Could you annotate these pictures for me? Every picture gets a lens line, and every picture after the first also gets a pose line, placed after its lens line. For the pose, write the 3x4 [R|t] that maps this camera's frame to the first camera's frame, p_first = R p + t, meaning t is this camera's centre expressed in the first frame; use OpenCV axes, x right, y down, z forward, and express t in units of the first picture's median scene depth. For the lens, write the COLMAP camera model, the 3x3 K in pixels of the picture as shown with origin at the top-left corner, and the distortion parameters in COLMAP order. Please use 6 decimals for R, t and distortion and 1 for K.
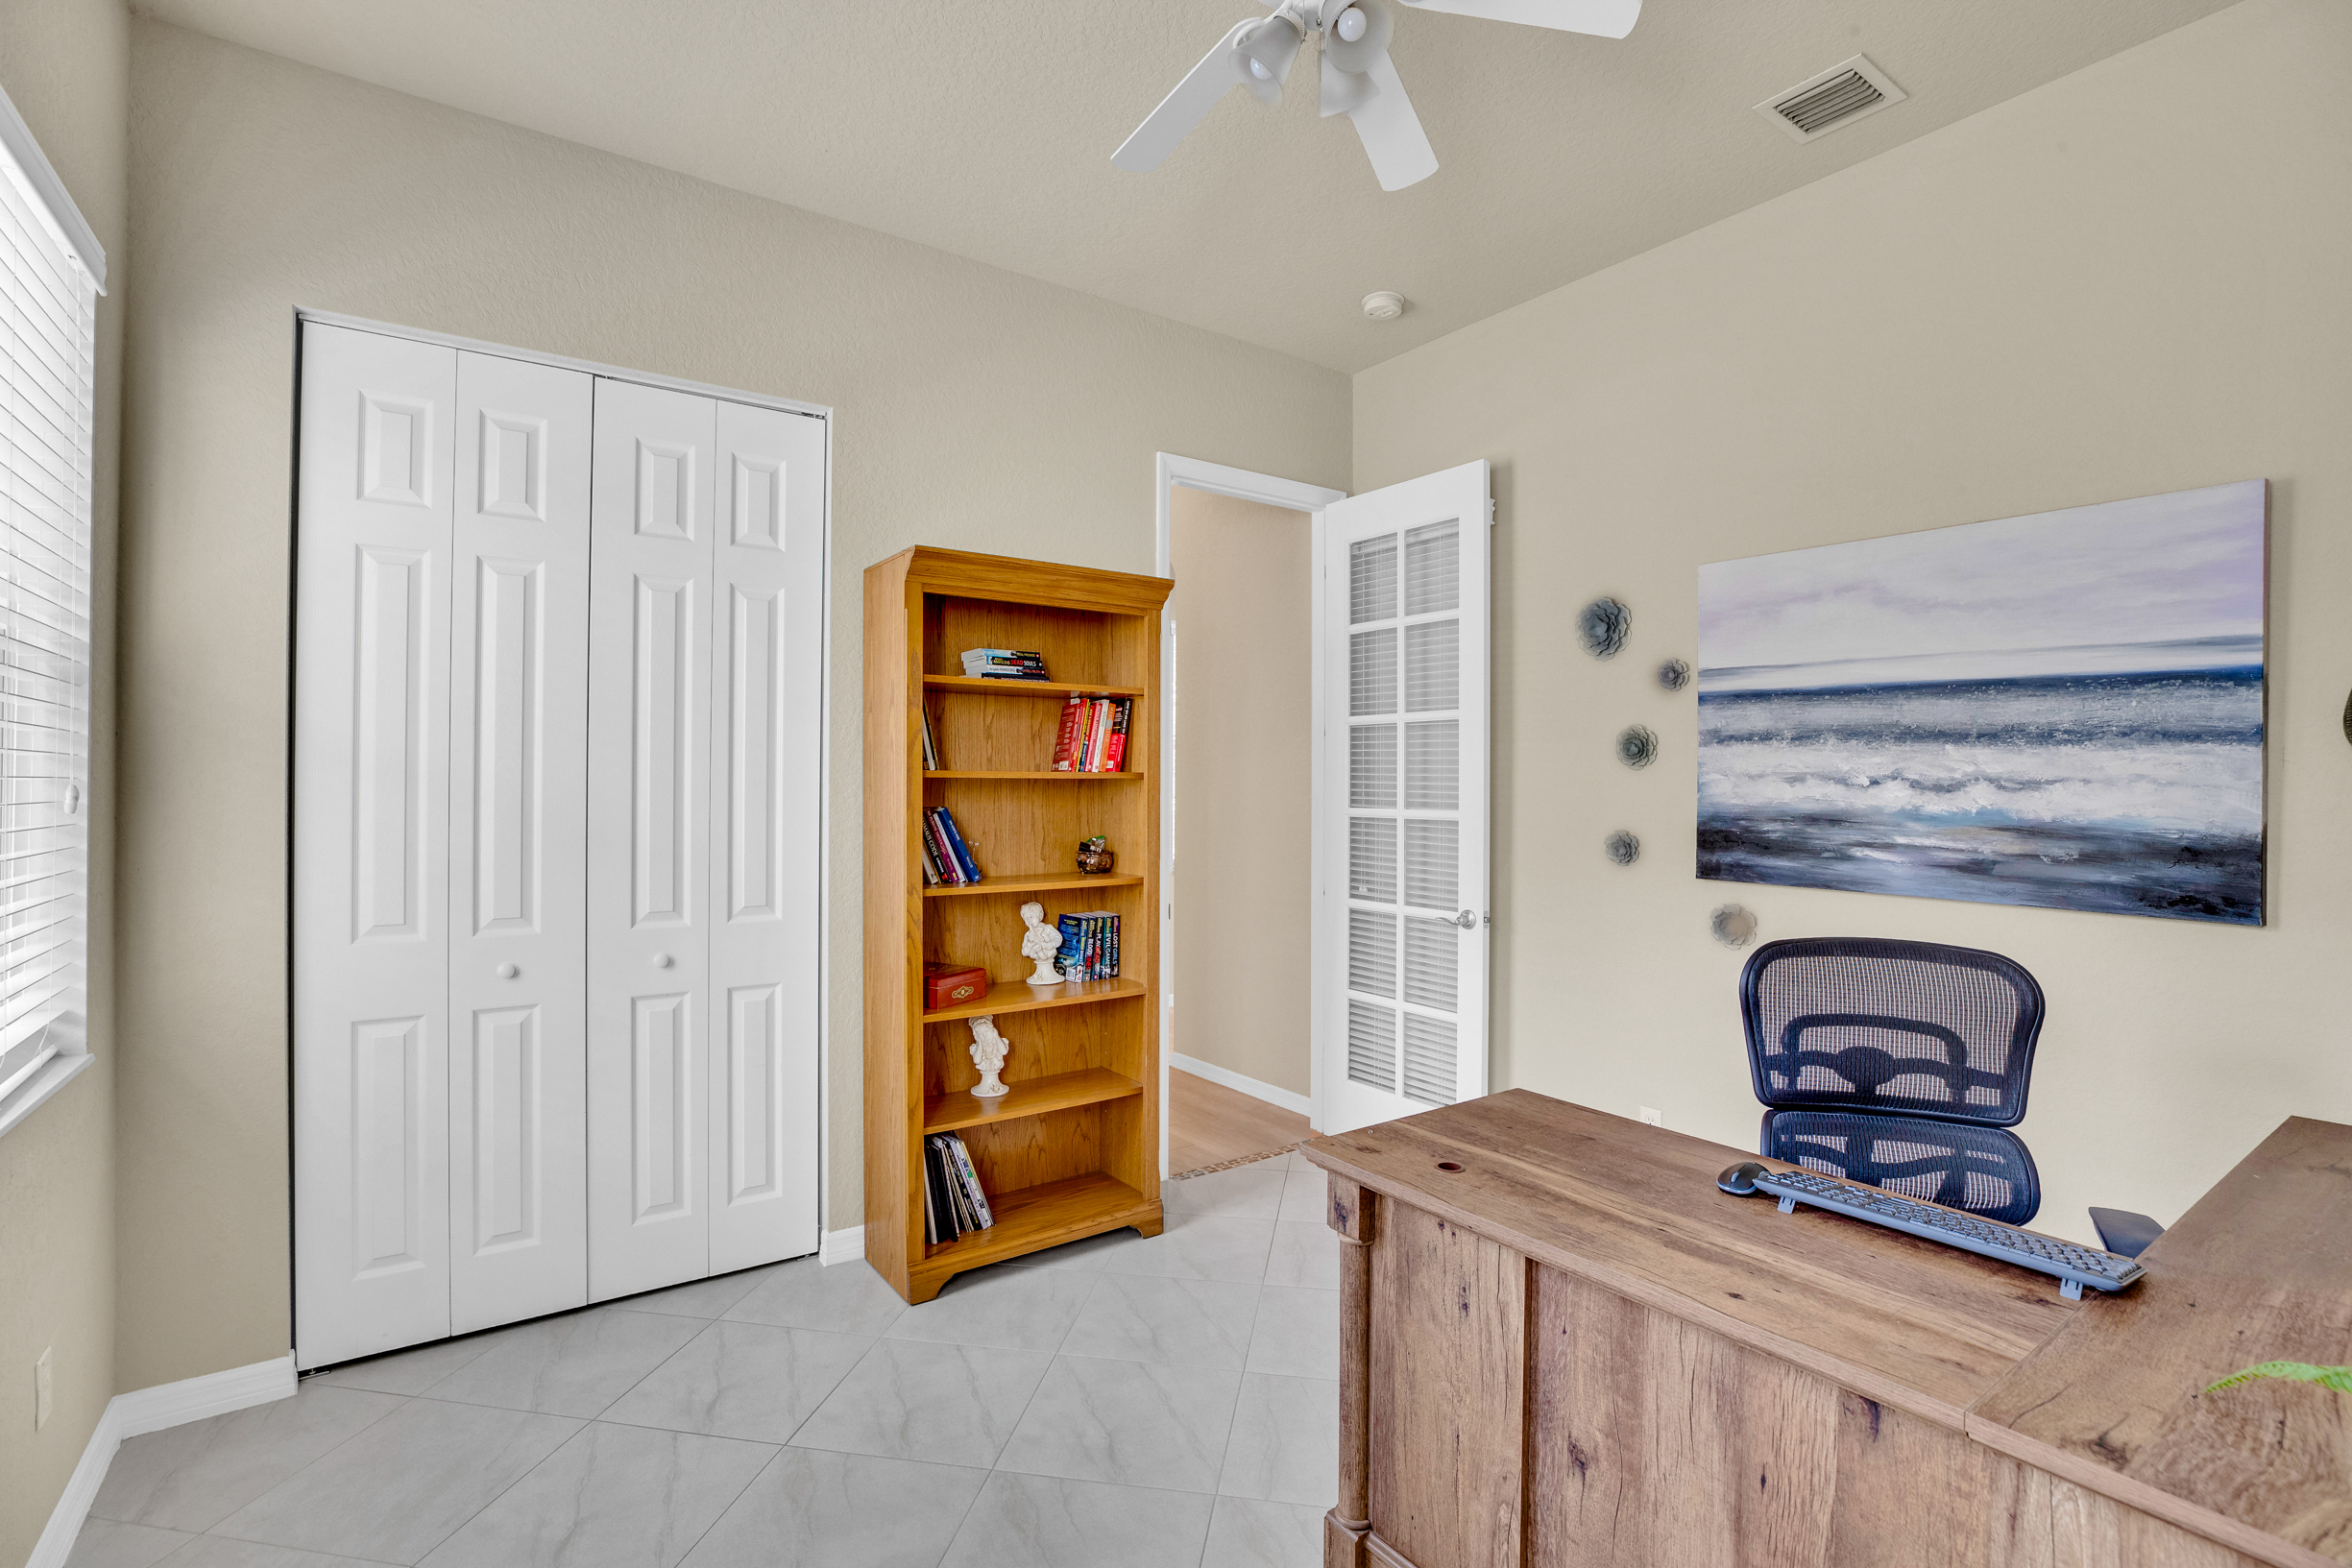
lens RADIAL K [[1079.7, 0, 1174.8], [0, 1079.7, 783.0], [0, 0, 1]] dist [-0.043350, 0.012558]
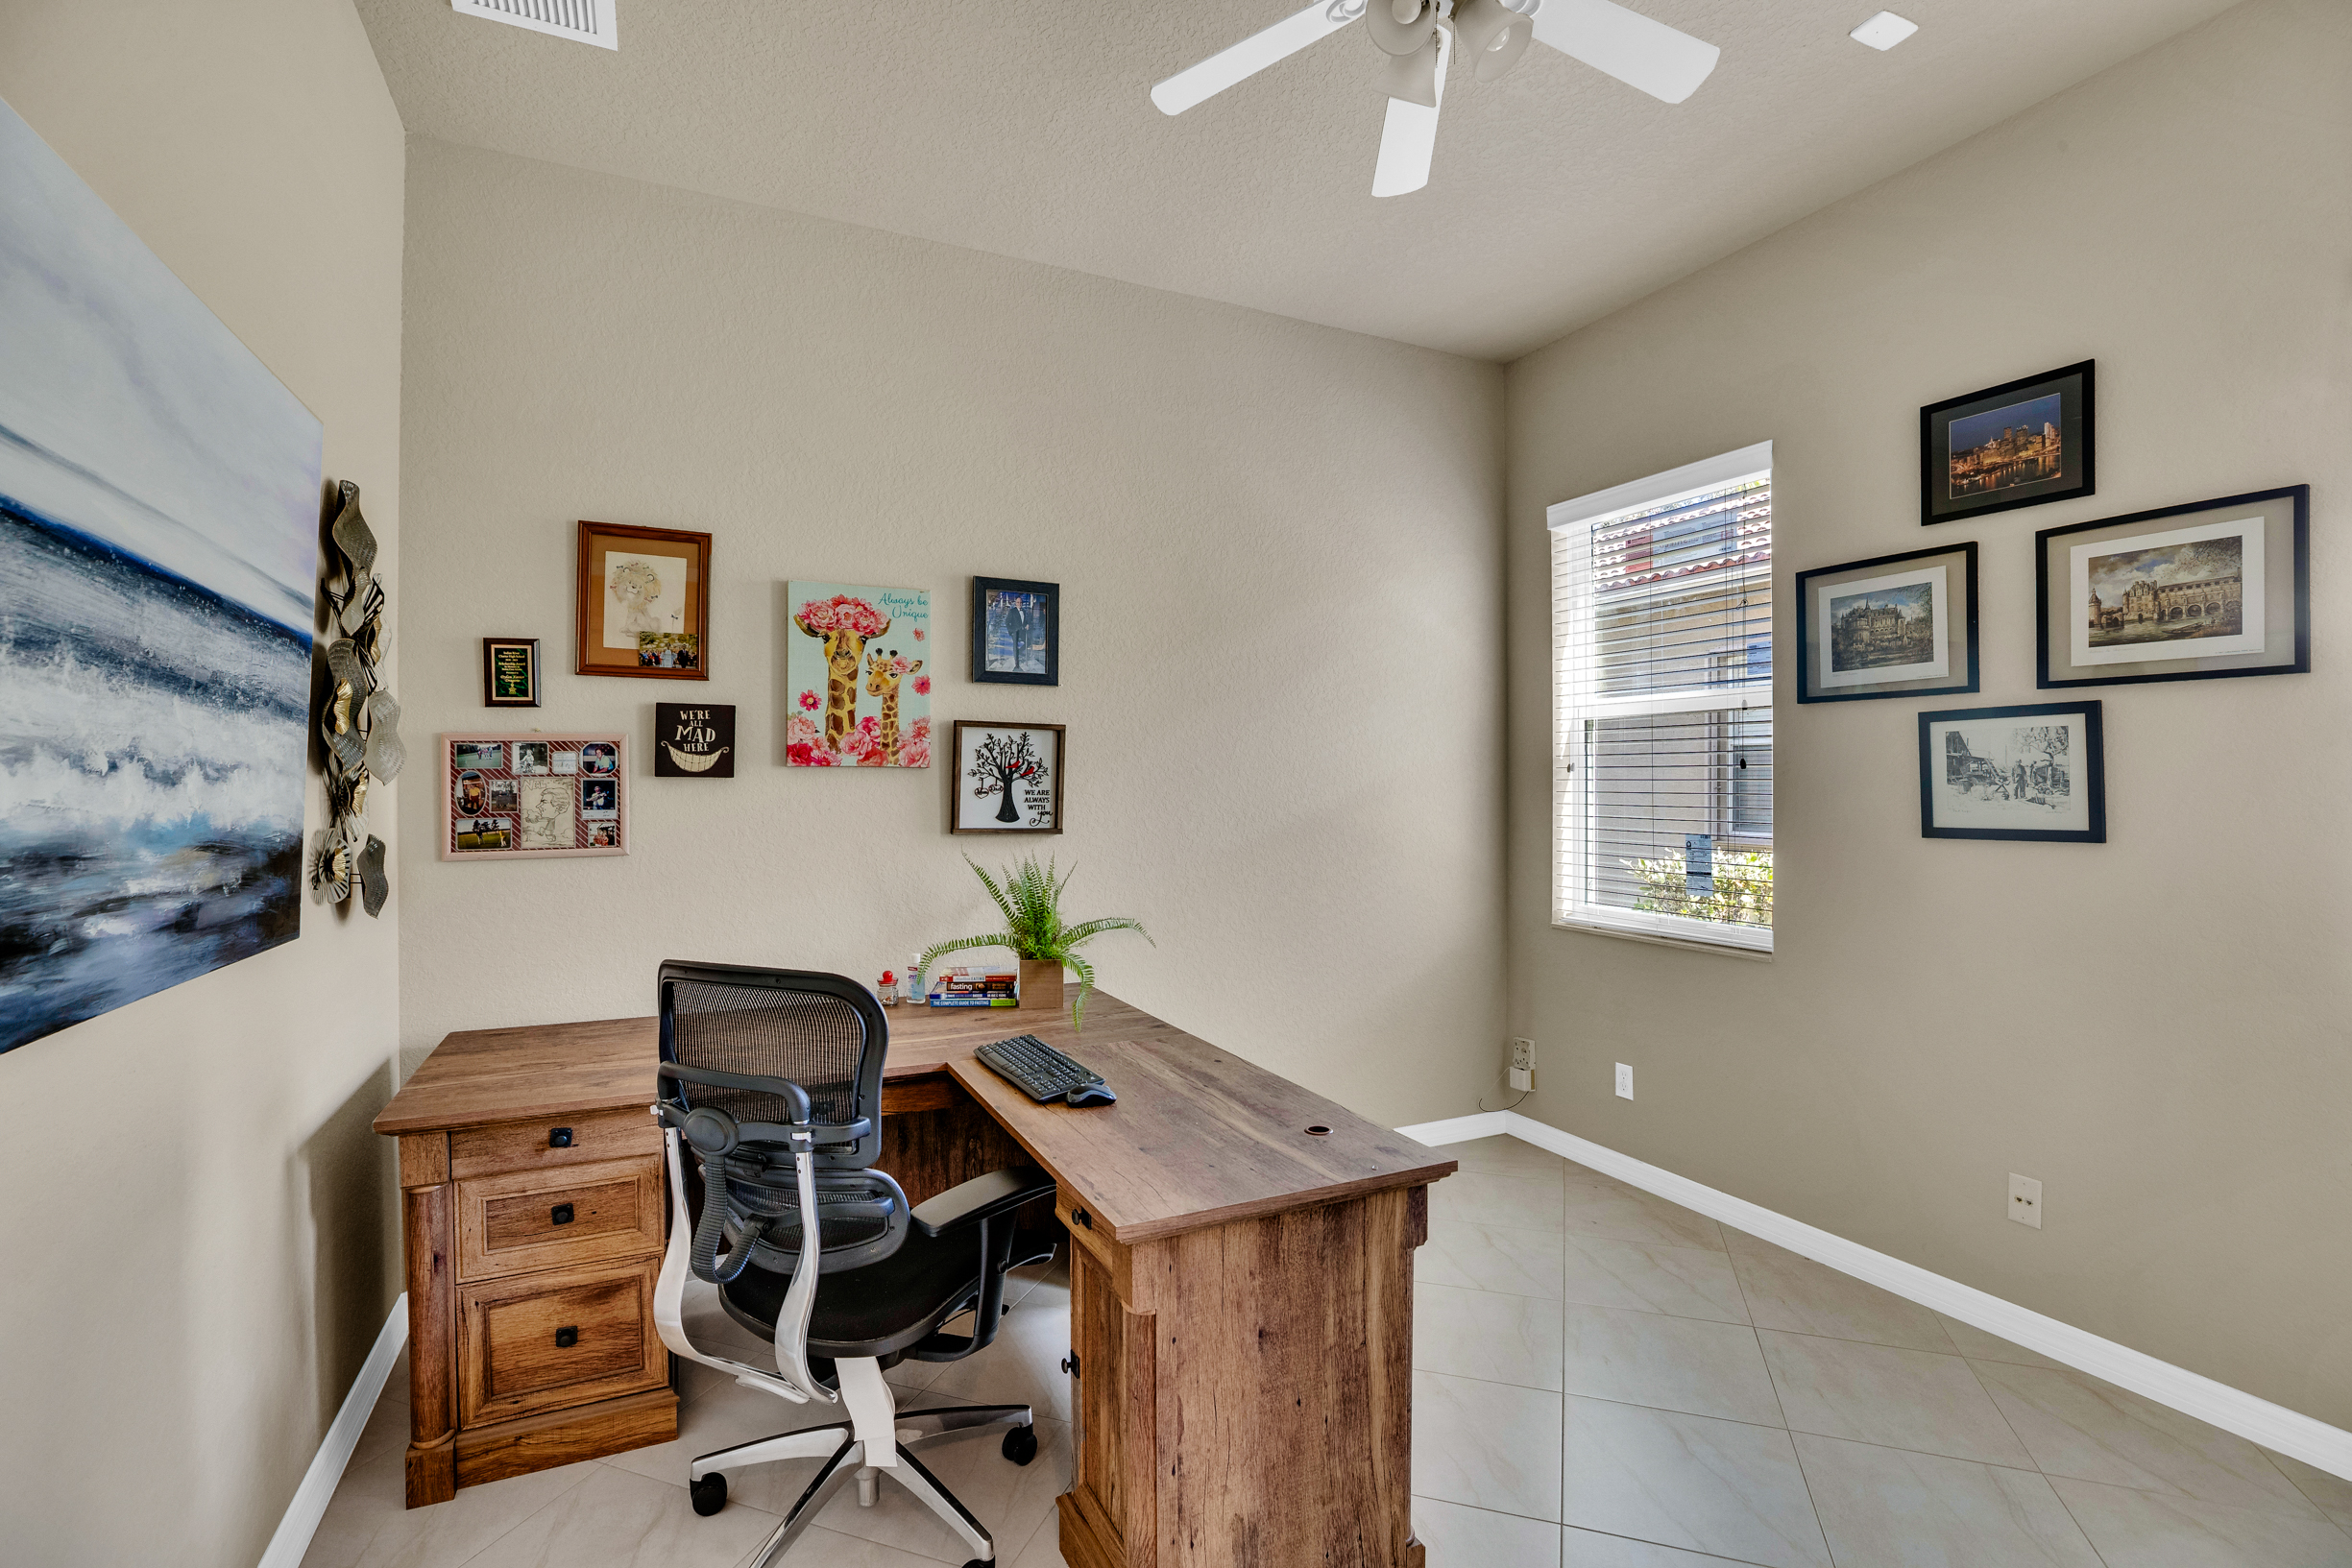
lens RADIAL K [[1079.7, 0, 1181.1], [0, 1079.7, 783.1], [0, 0, 1]] dist [-0.043350, 0.012558]
pose [[-0.987109, -0.005610, 0.159951, 0.155798], [-0.006397, 0.999970, -0.004401, 0.006181], [-0.159922, -0.005368, -0.987115, 1.492628]]
